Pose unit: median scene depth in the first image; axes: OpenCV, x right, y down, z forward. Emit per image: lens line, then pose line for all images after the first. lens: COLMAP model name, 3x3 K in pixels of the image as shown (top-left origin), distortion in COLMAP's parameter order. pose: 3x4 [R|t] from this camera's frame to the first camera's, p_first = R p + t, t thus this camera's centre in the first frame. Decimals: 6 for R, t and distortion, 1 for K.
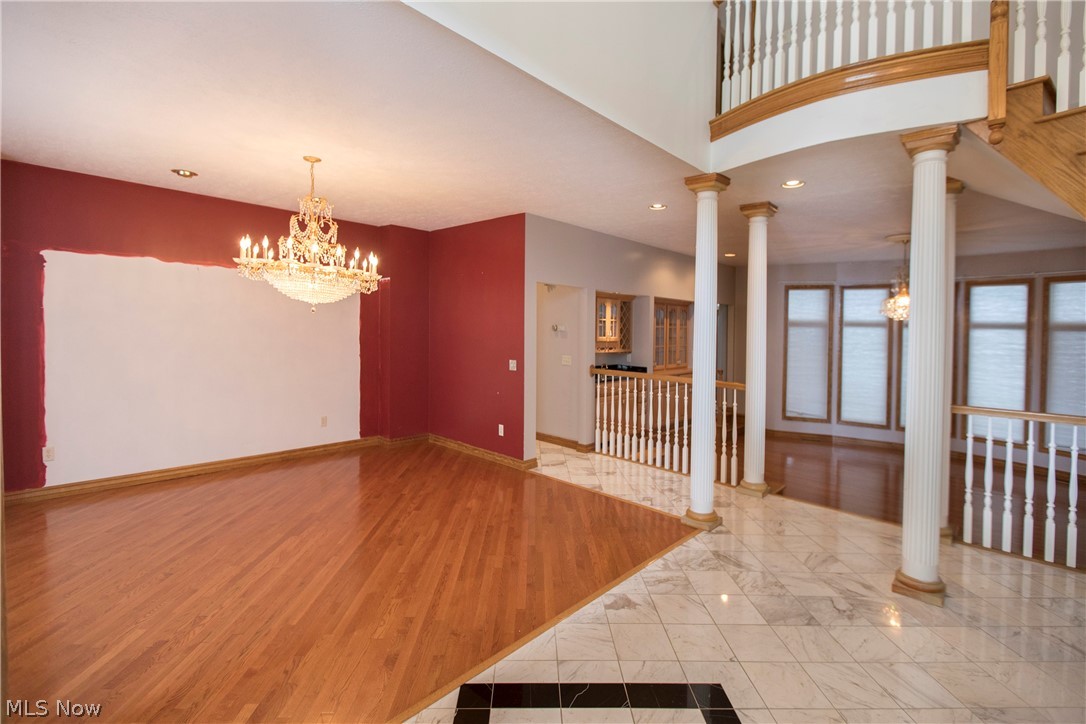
lens RADIAL K [[494.7, 0, 540.5], [0, 494.7, 354.0], [0, 0, 1]] dist [0.008068, -0.001388]
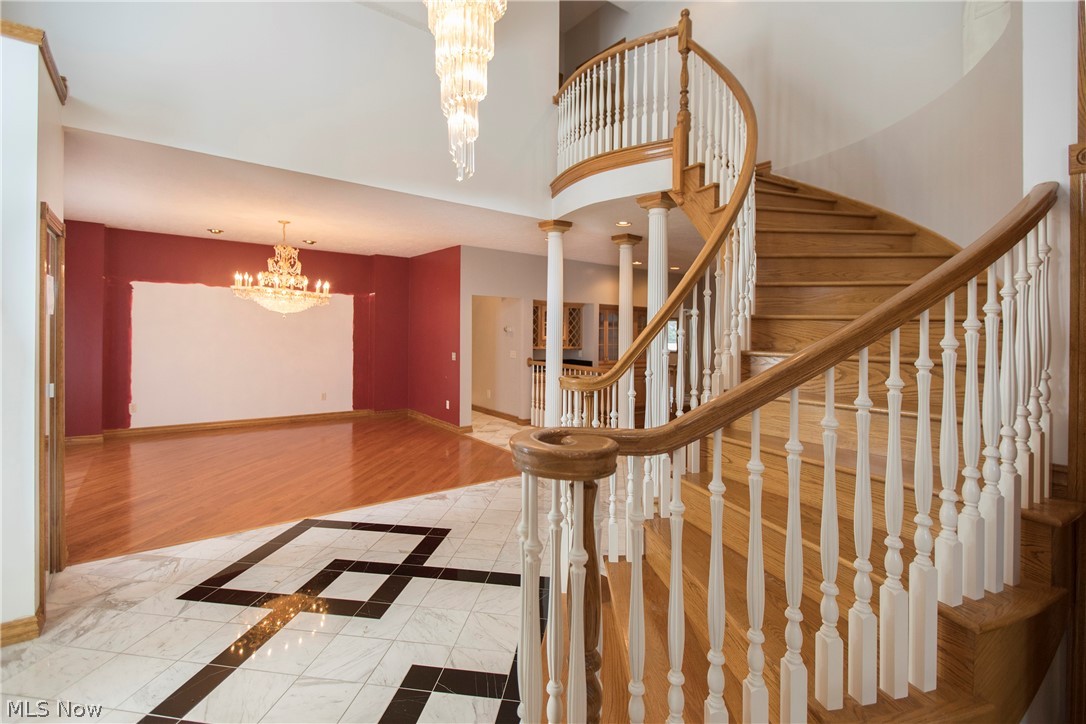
lens RADIAL K [[494.7, 0, 587.9], [0, 494.7, 343.8], [0, 0, 1]] dist [0.008068, -0.001388]
pose [[0.993841, -0.002302, -0.110794, 0.535006], [-0.001338, 0.999462, -0.032772, 0.037803], [0.110810, 0.032718, 0.993303, -0.359451]]
